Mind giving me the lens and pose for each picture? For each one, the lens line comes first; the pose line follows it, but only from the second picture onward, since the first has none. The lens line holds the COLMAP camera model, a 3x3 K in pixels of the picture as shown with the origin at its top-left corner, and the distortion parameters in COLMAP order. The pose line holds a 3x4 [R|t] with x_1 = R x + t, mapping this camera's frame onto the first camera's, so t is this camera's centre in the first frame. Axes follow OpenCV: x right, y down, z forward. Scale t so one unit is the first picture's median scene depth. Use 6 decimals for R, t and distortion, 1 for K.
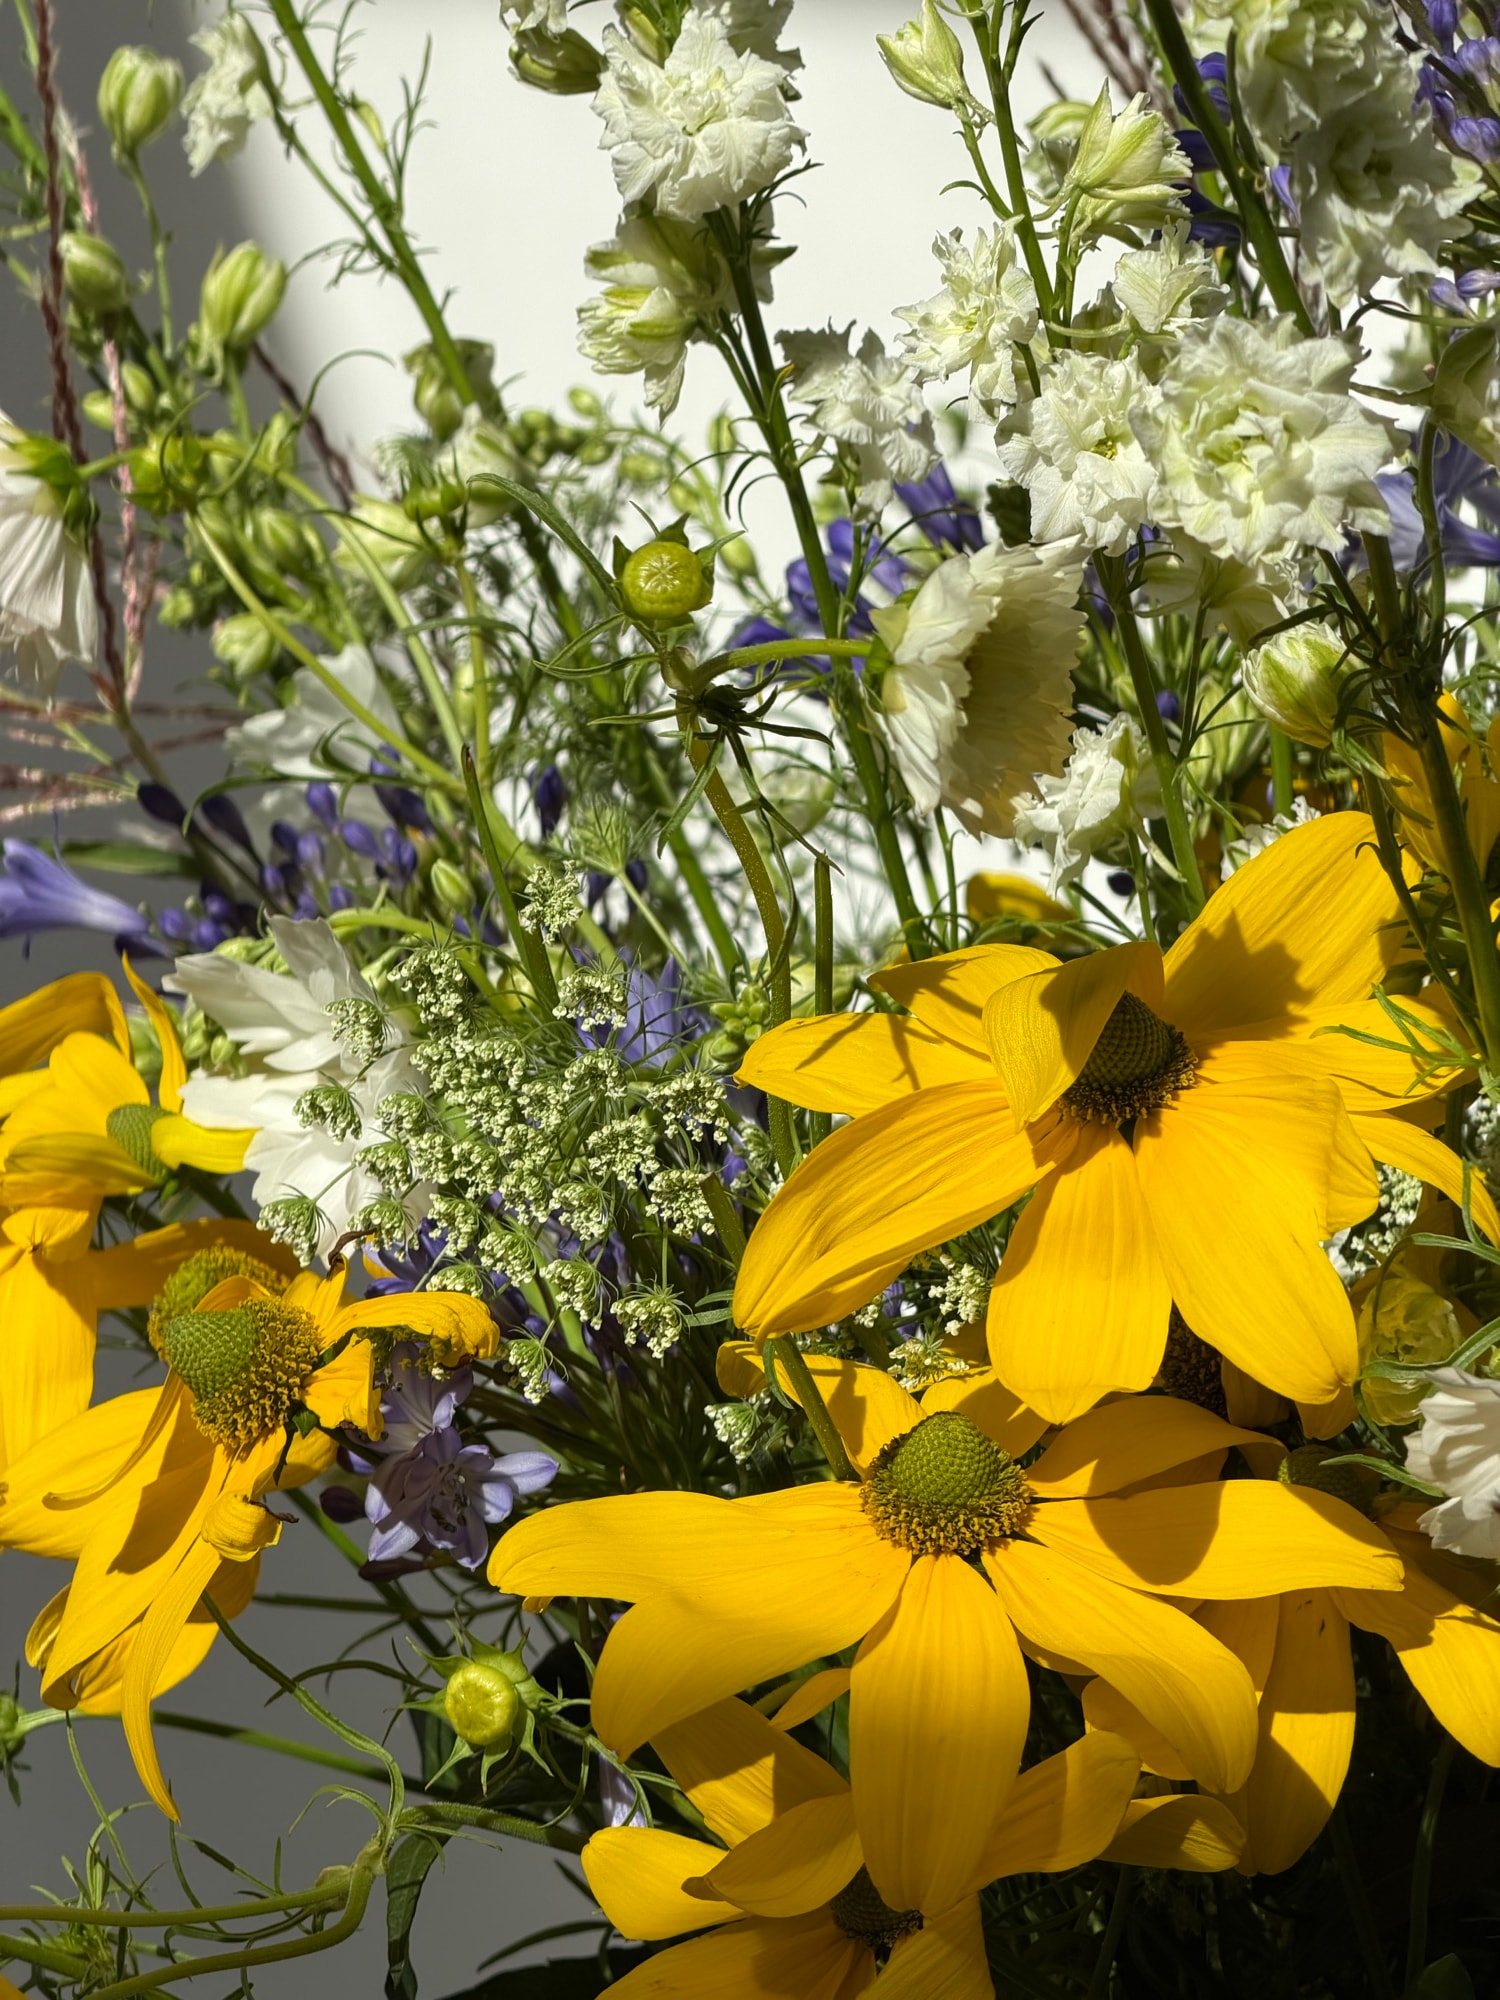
lens RADIAL K [[6498.6, 0, 750.0], [0, 6498.6, 1000.0], [0, 0, 1]] dist [0.443783, -2.348653]
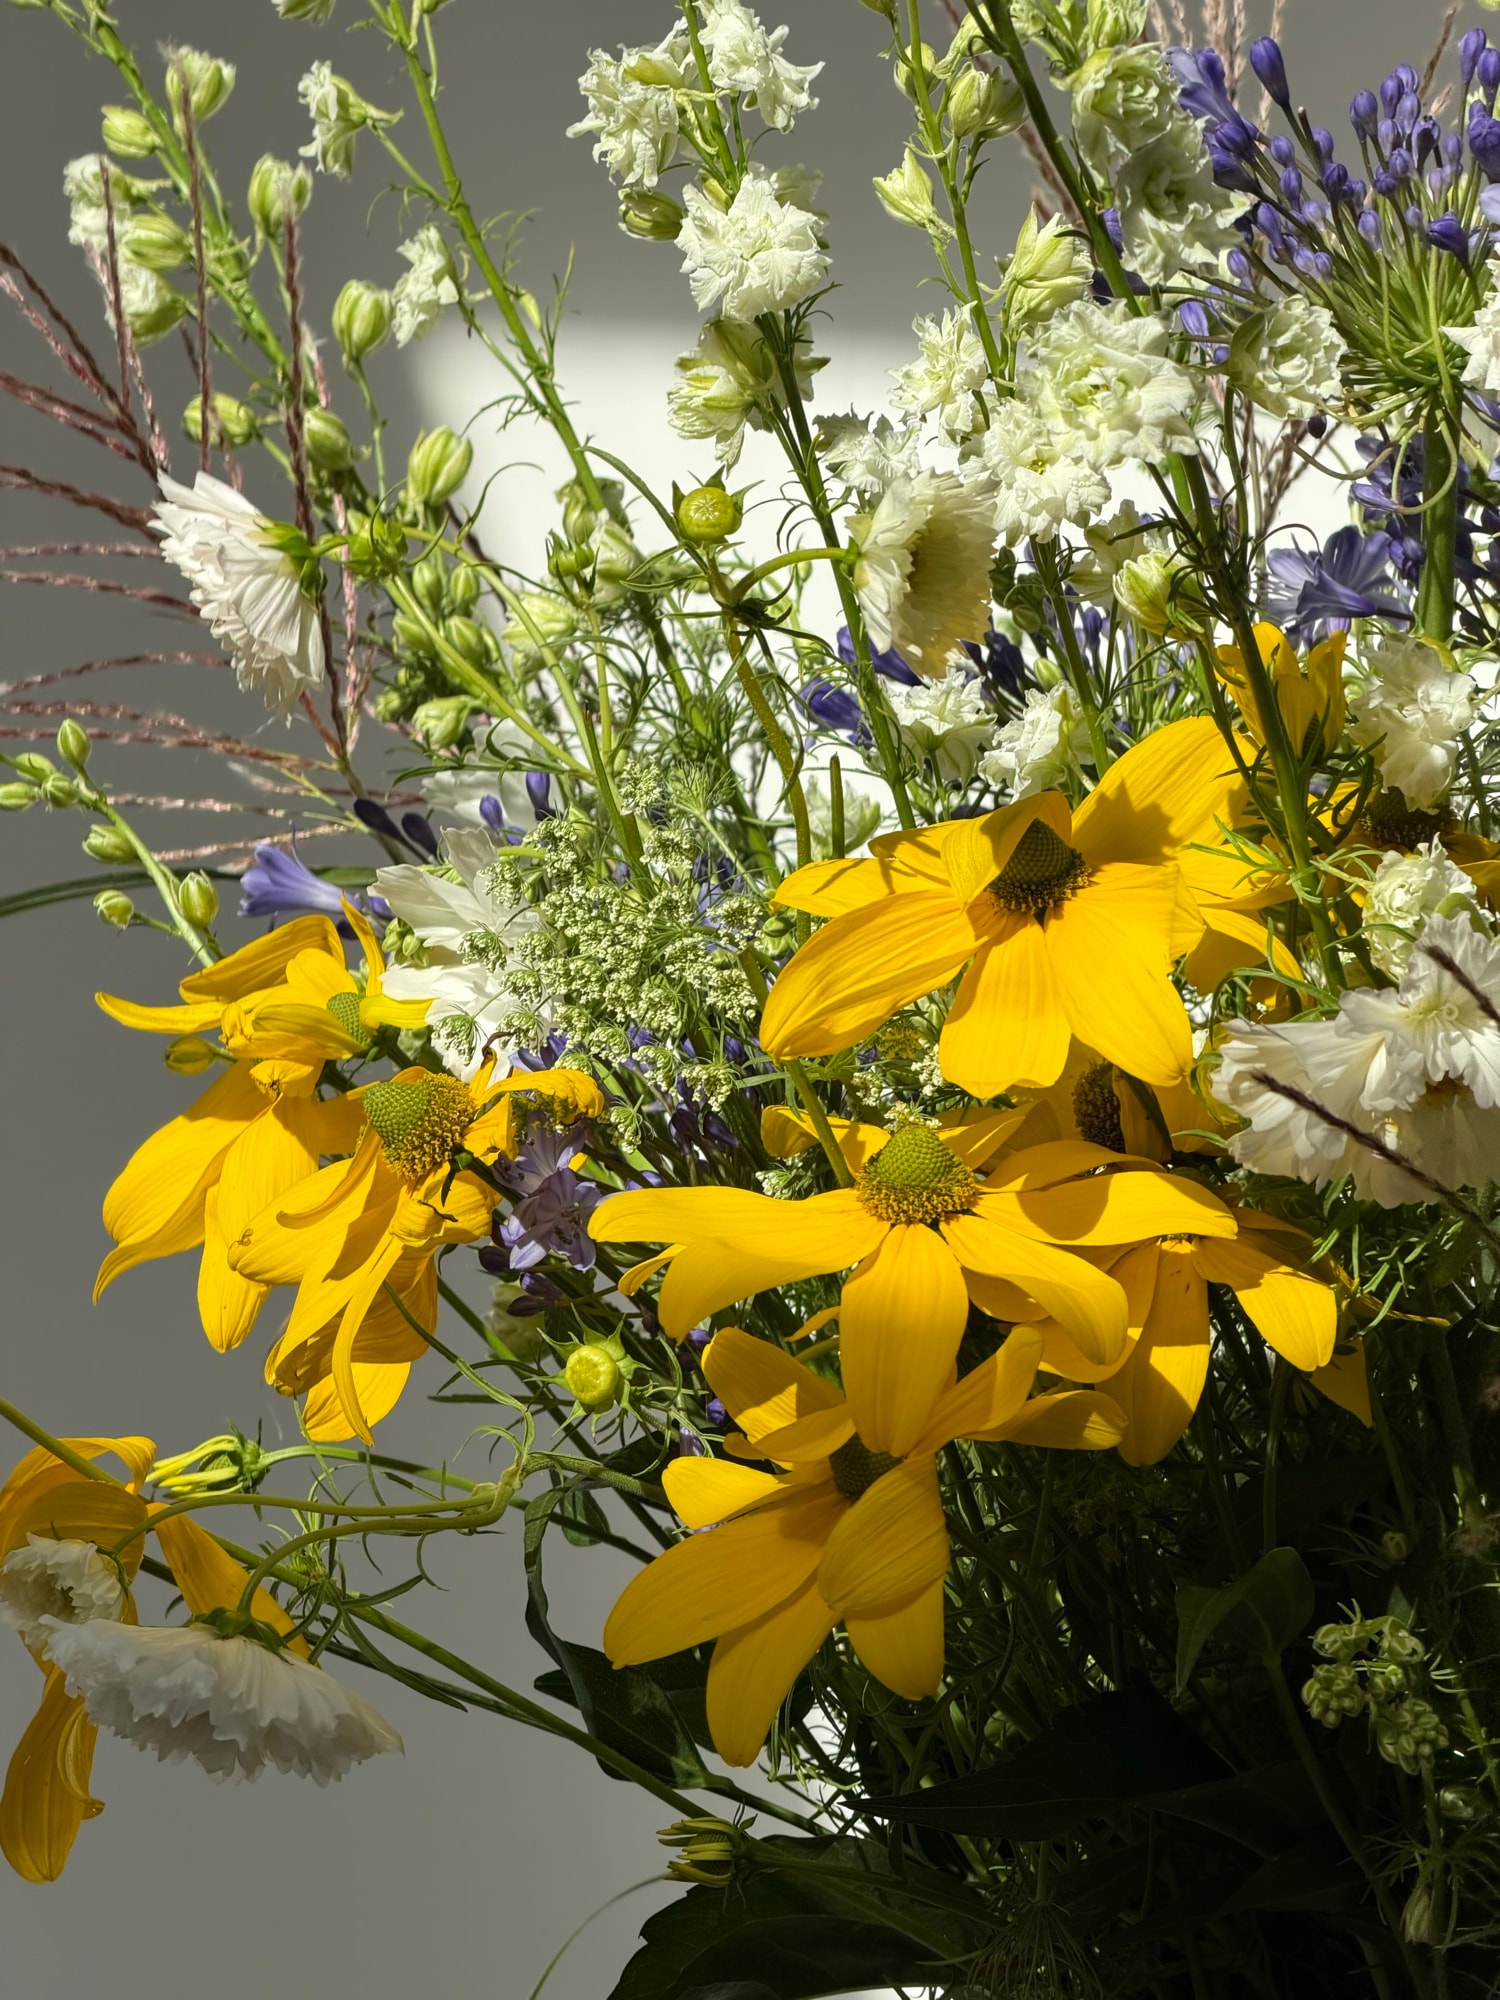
lens RADIAL K [[6498.6, 0, 750.0], [0, 6498.6, 1000.0], [0, 0, 1]] dist [0.443783, -2.348653]
pose [[0.999201, -0.002358, -0.039896, 0.048467], [-0.001651, 0.994971, -0.100146, 0.169765], [0.039932, 0.100132, 0.994173, -0.383667]]
